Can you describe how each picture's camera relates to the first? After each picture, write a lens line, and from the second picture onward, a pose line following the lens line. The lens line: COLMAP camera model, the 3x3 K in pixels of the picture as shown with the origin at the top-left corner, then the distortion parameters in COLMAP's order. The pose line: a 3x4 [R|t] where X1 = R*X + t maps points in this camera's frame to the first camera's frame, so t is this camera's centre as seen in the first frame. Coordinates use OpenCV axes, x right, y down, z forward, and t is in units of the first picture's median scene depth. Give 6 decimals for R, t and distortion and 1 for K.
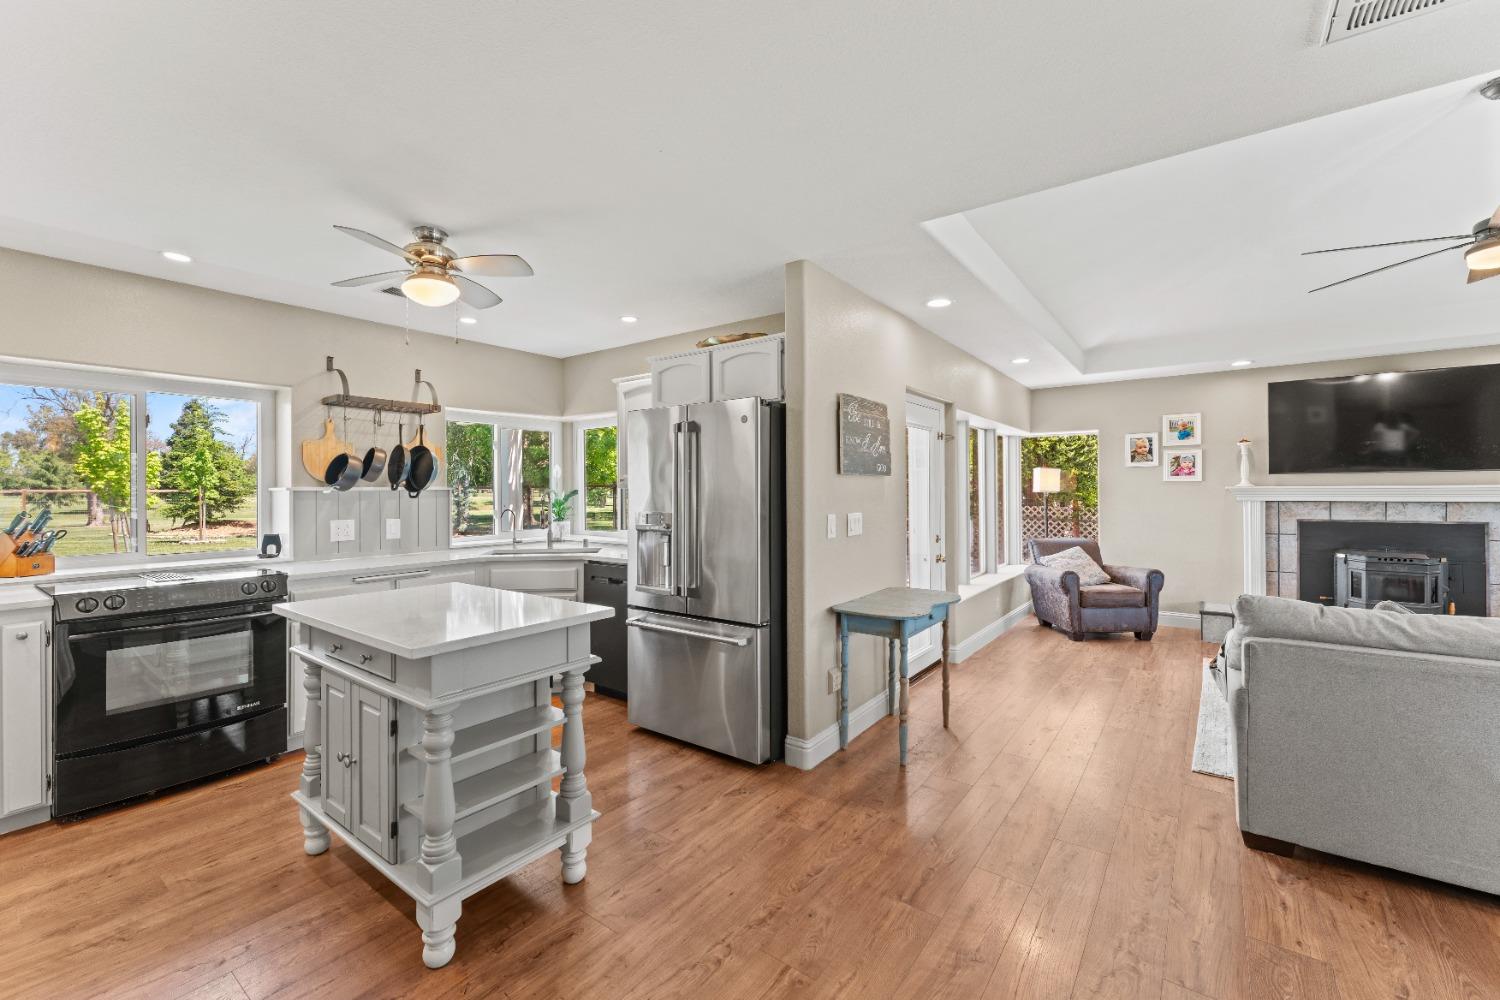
lens RADIAL K [[620.4, 0, 755.5], [0, 620.4, 489.9], [0, 0, 1]] dist [0.001339, 0.000079]
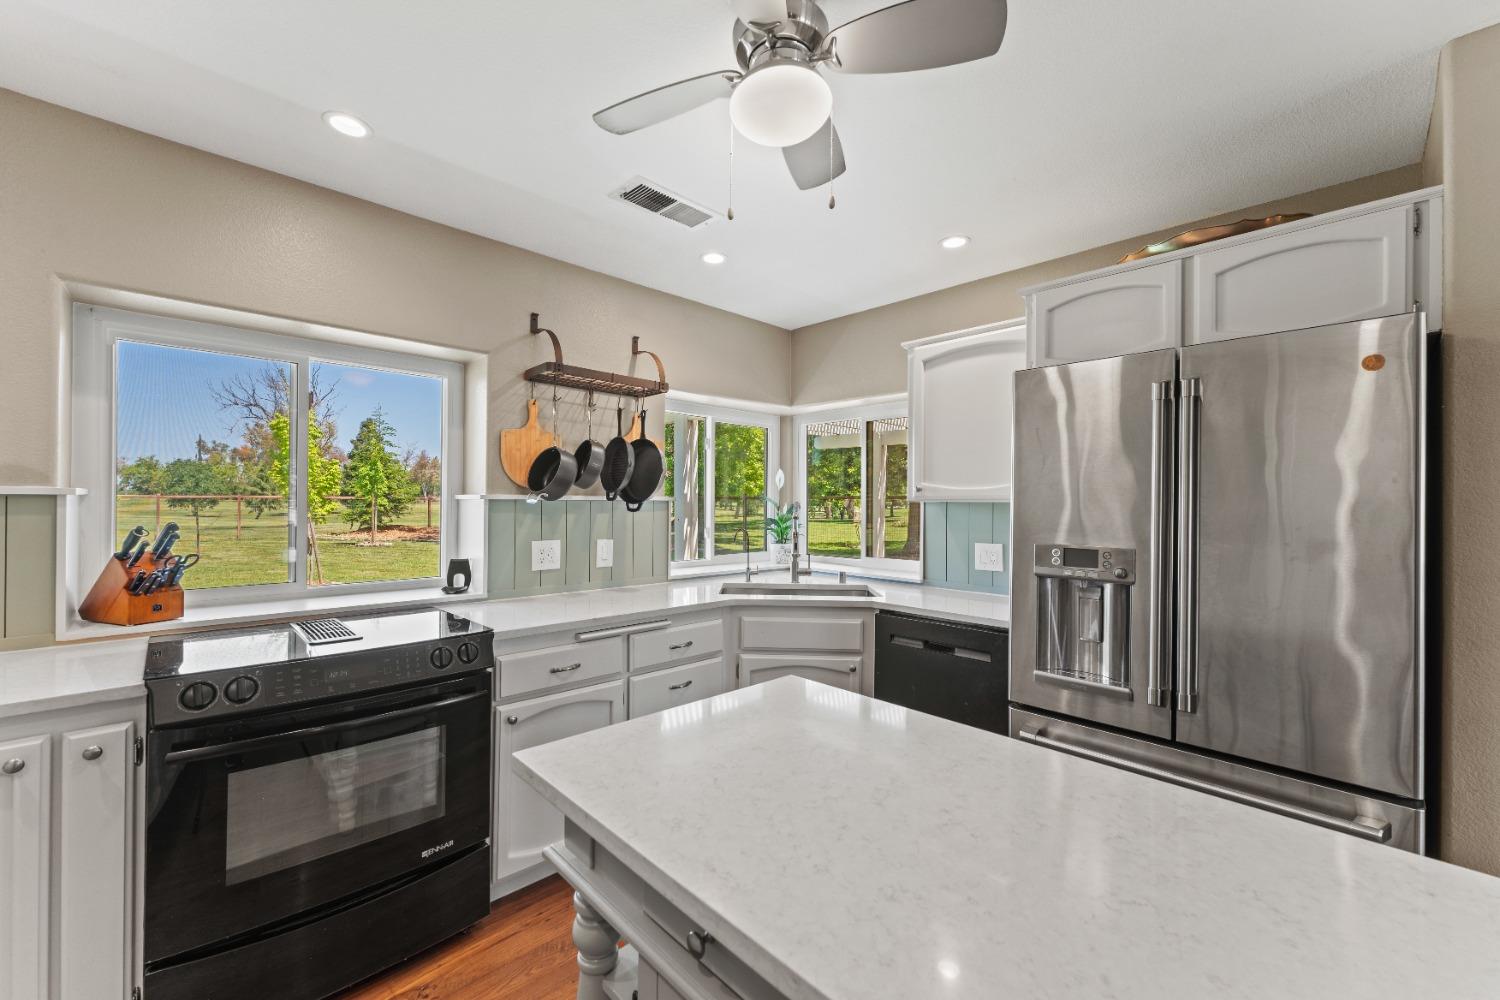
lens RADIAL K [[609.1, 0, 750.0], [0, 609.1, 500.0], [0, 0, 1]] dist [-0.000561, -0.000051]
pose [[0.984648, 0.012897, -0.174074, -0.300392], [-0.013797, 0.999897, -0.003956, 0.000542], [0.174005, 0.006297, 0.984725, 0.334537]]
